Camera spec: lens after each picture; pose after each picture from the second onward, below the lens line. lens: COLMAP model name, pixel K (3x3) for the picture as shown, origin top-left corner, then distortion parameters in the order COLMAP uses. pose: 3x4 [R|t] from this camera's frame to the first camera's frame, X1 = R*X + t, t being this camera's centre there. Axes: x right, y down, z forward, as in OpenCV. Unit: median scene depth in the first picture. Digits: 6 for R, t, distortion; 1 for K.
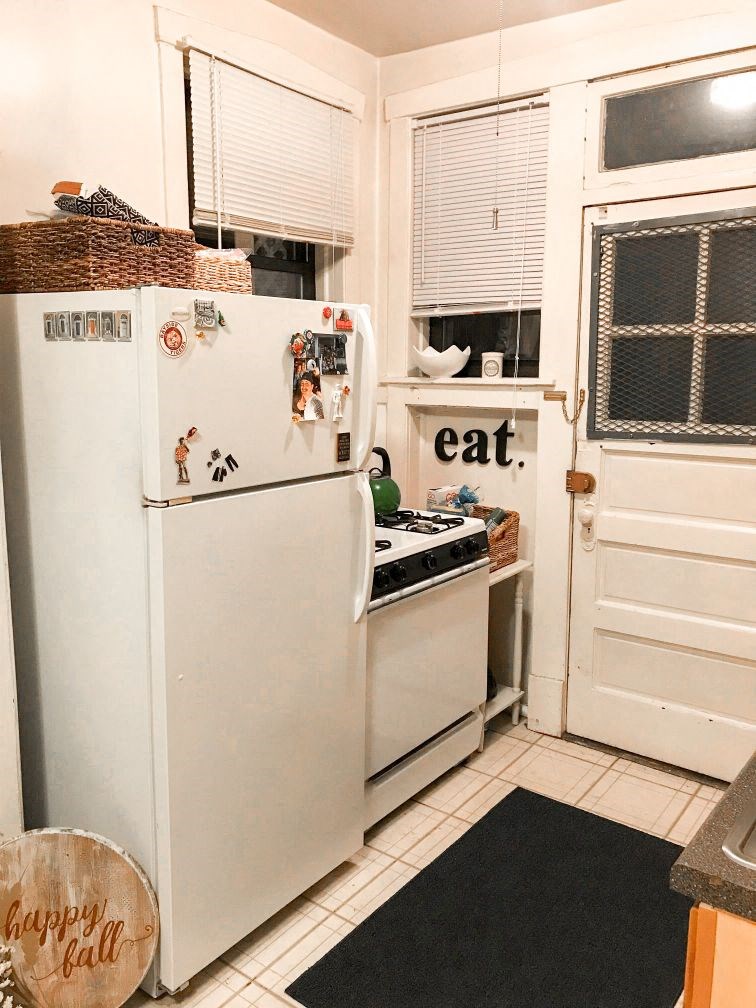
lens RADIAL K [[860.8, 0, 377.7], [0, 860.8, 502.0], [0, 0, 1]] dist [0.039835, 0.005215]
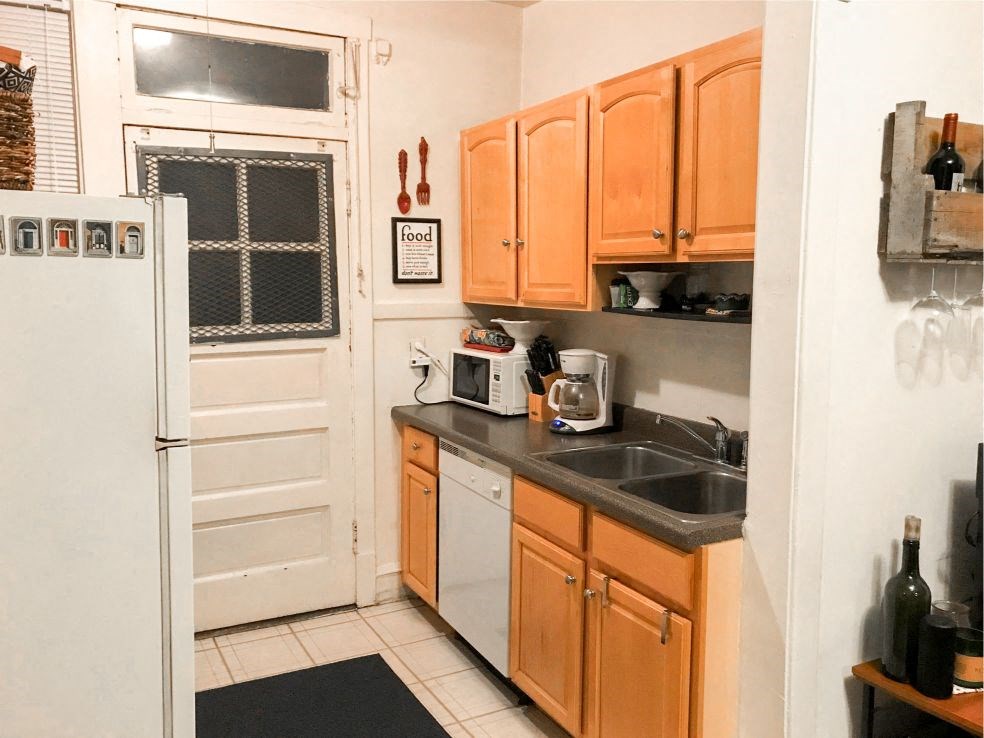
lens RADIAL K [[840.3, 0, 495.6], [0, 840.3, 371.0], [0, 0, 1]] dist [0.039835, 0.005215]
pose [[0.422425, -0.118549, 0.898612, -0.552708], [0.155031, 0.986250, 0.057233, -0.044040], [-0.893041, 0.115136, 0.434995, 0.214050]]
